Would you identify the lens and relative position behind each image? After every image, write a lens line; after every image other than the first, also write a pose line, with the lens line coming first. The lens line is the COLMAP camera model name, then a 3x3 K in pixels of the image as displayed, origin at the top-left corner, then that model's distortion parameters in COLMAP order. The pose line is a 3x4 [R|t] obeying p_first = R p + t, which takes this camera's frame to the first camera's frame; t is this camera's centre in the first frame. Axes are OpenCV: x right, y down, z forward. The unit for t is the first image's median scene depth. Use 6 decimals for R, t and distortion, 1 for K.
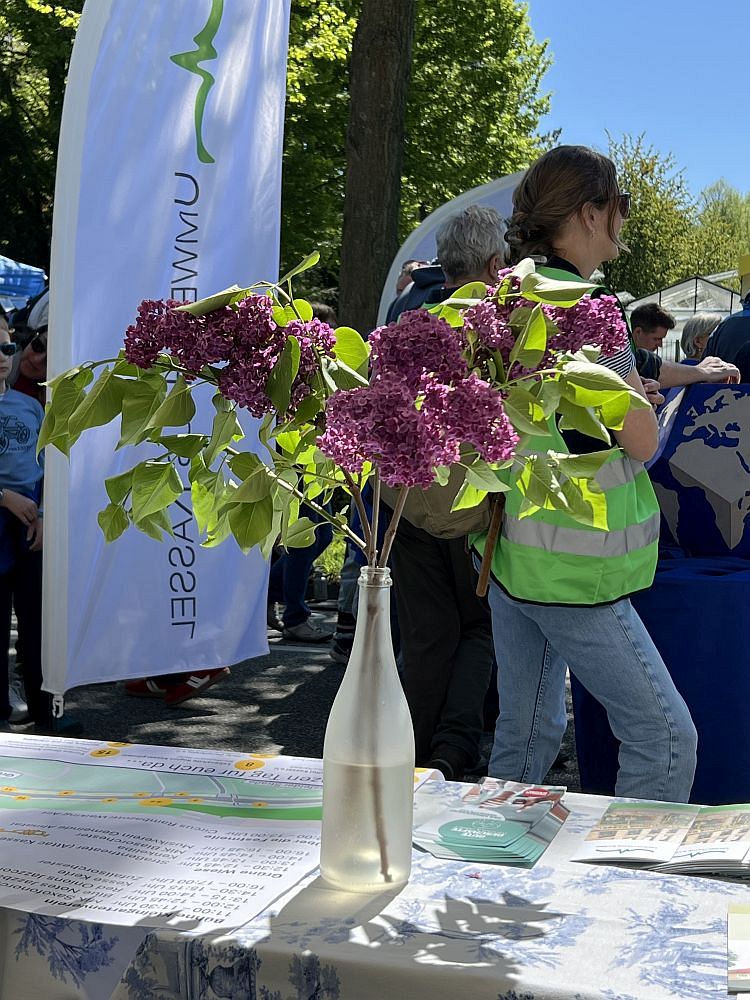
lens RADIAL K [[1613.7, 0, 374.1], [0, 1613.7, 499.7], [0, 0, 1]] dist [0.005178, 0.000000]
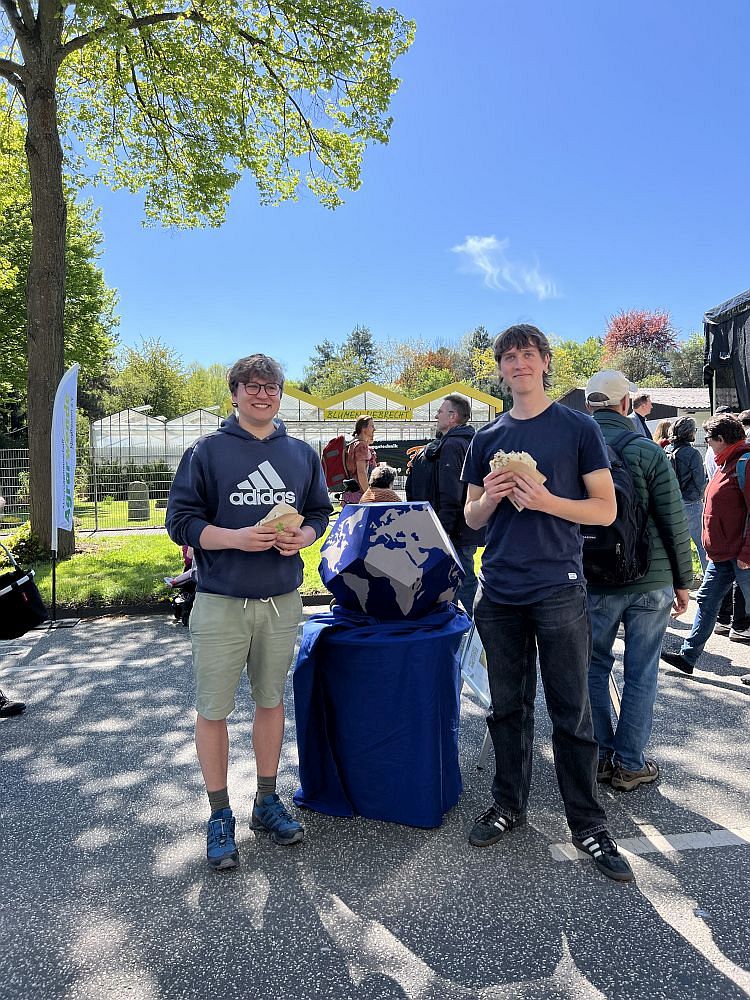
lens RADIAL K [[751.2, 0, 373.9], [0, 751.2, 503.1], [0, 0, 1]] dist [0.009103, 0.001704]
pose [[0.904002, -0.054970, 0.423979, -0.049581], [0.058686, 0.998267, 0.004299, -0.040110], [-0.423481, 0.020995, 0.905662, 0.189023]]
